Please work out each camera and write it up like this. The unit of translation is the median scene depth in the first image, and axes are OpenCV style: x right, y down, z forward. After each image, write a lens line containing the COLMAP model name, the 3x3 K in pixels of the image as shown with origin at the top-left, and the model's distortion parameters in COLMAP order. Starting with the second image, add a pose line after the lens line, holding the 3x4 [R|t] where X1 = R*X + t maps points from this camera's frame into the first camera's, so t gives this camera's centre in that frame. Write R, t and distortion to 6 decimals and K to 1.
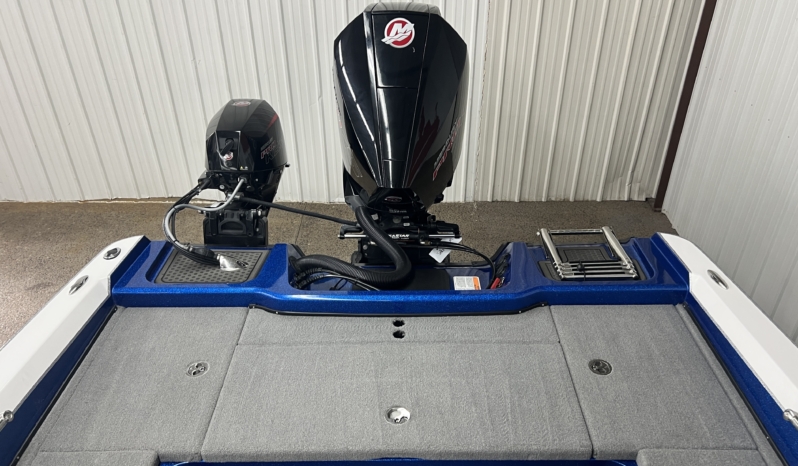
lens RADIAL K [[620.9, 0, 403.3], [0, 620.9, 232.7], [0, 0, 1]] dist [0.051986, -0.060016]
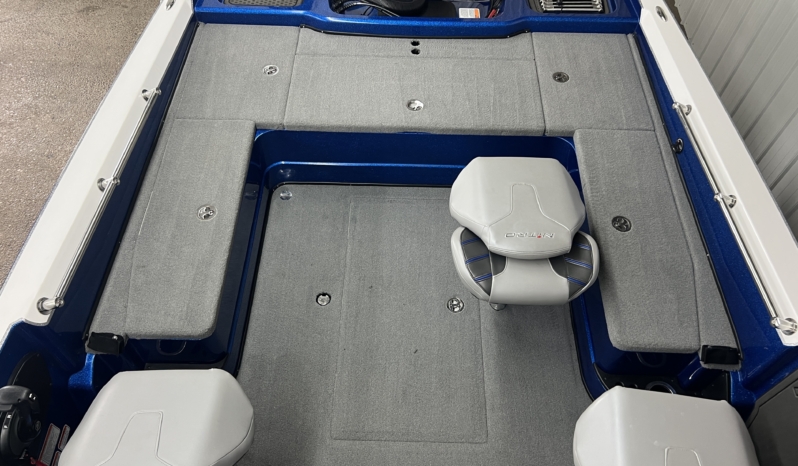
lens RADIAL K [[620.9, 0, 398.3], [0, 620.9, 229.9], [0, 0, 1]] dist [0.051986, -0.060016]
pose [[0.999563, 0.028609, 0.007484, -0.041612], [-0.029295, 0.923424, 0.382662, 0.006513], [0.004037, -0.382714, 0.923858, -0.369865]]
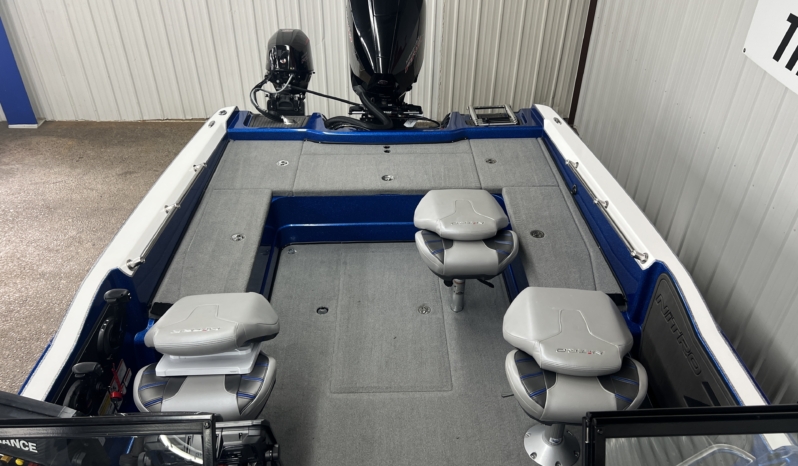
lens RADIAL K [[620.9, 0, 404.8], [0, 620.9, 236.2], [0, 0, 1]] dist [0.051986, -0.060016]
pose [[0.999206, -0.007596, 0.039112, -0.027915], [0.005728, 0.998847, 0.047657, 0.317814], [-0.039429, -0.047395, 0.998098, -0.835780]]
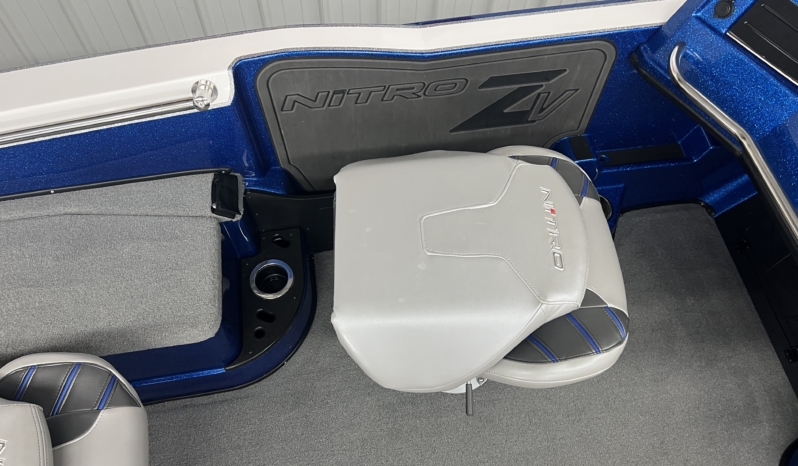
lens RADIAL K [[620.9, 0, 398.9], [0, 620.9, 232.5], [0, 0, 1]] dist [0.051986, -0.060016]
pose [[-0.164652, -0.857186, 0.487977, 0.059447], [0.512713, 0.348260, 0.784755, 0.108790], [-0.842624, 0.379404, 0.382149, 0.018883]]
